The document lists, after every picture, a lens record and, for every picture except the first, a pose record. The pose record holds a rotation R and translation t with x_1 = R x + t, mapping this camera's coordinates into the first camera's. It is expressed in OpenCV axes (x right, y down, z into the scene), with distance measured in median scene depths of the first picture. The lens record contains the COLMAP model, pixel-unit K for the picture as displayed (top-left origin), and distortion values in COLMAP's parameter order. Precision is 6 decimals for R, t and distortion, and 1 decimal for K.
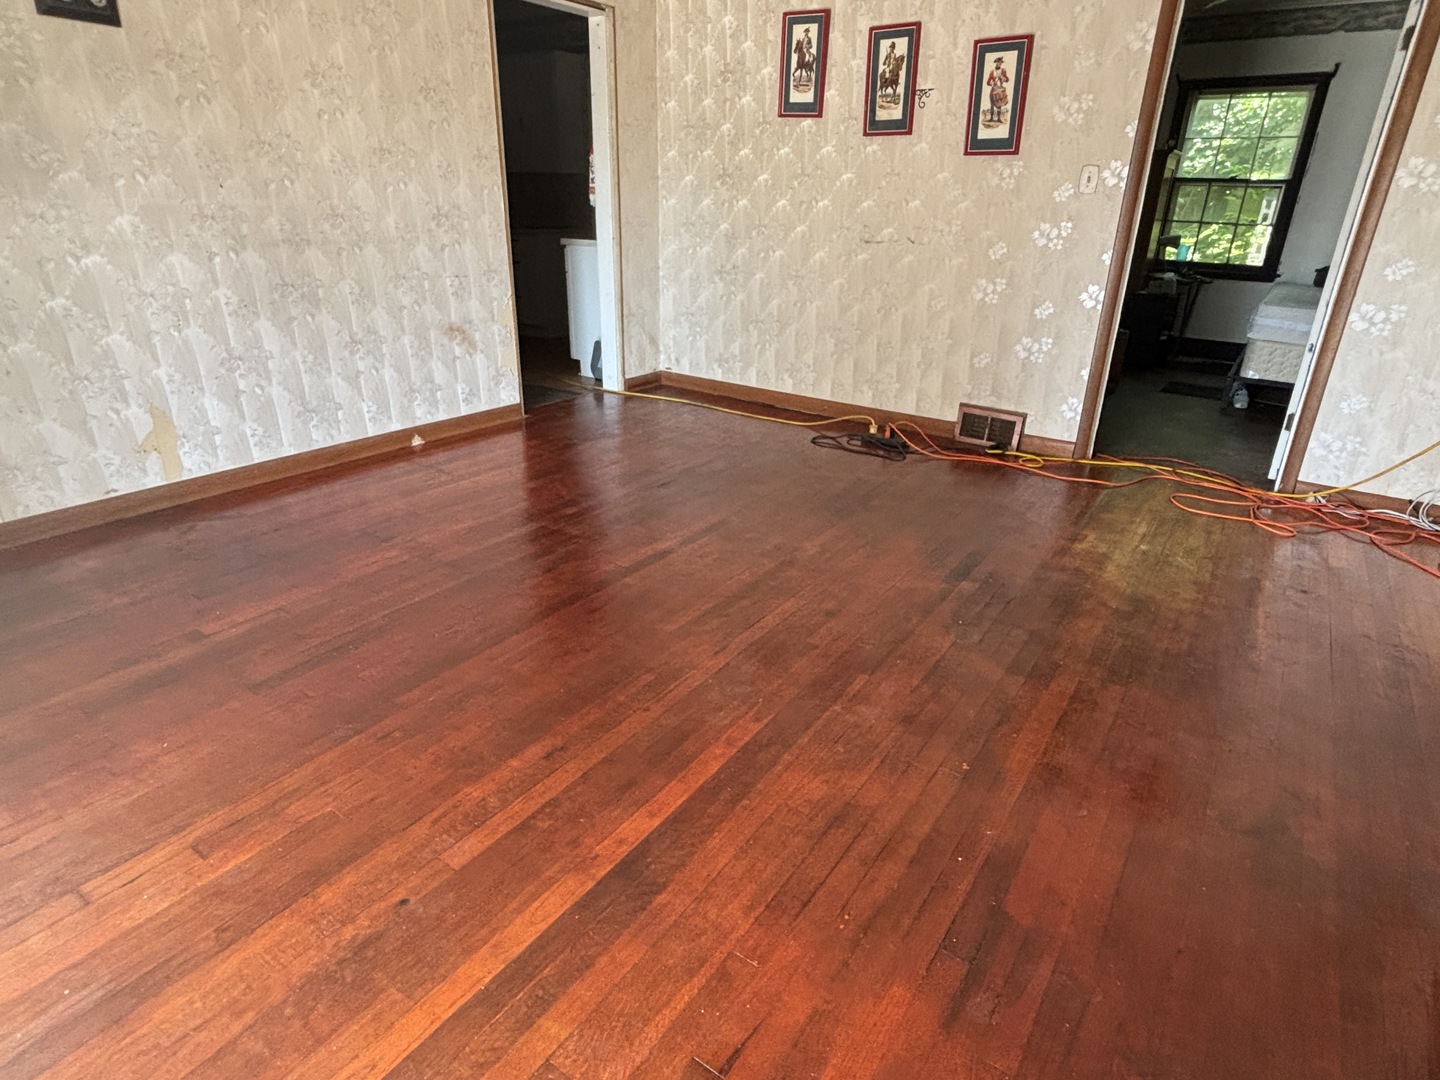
lens RADIAL K [[817.6, 0, 718.0], [0, 817.6, 535.3], [0, 0, 1]] dist [-0.009354, -0.002290]
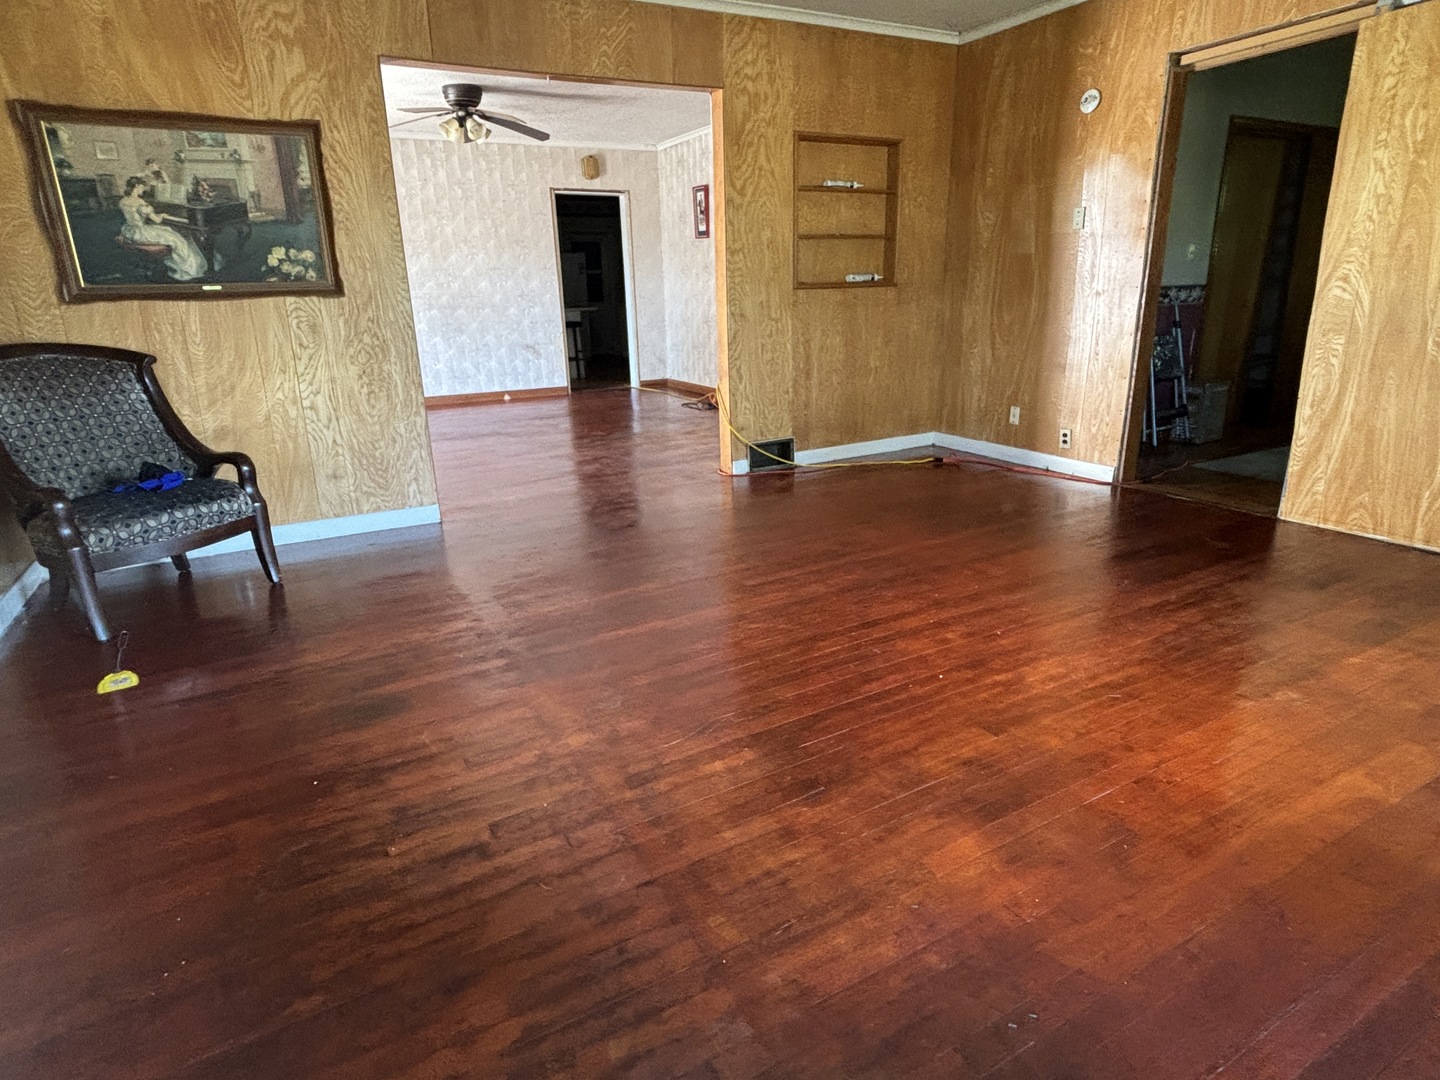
lens RADIAL K [[817.6, 0, 724.8], [0, 817.6, 544.4], [0, 0, 1]] dist [-0.009354, -0.002290]
pose [[0.895463, 0.094381, -0.435016, 1.122229], [-0.131804, 0.989659, -0.056598, 0.315660], [0.425175, 0.108018, 0.898642, -0.653787]]
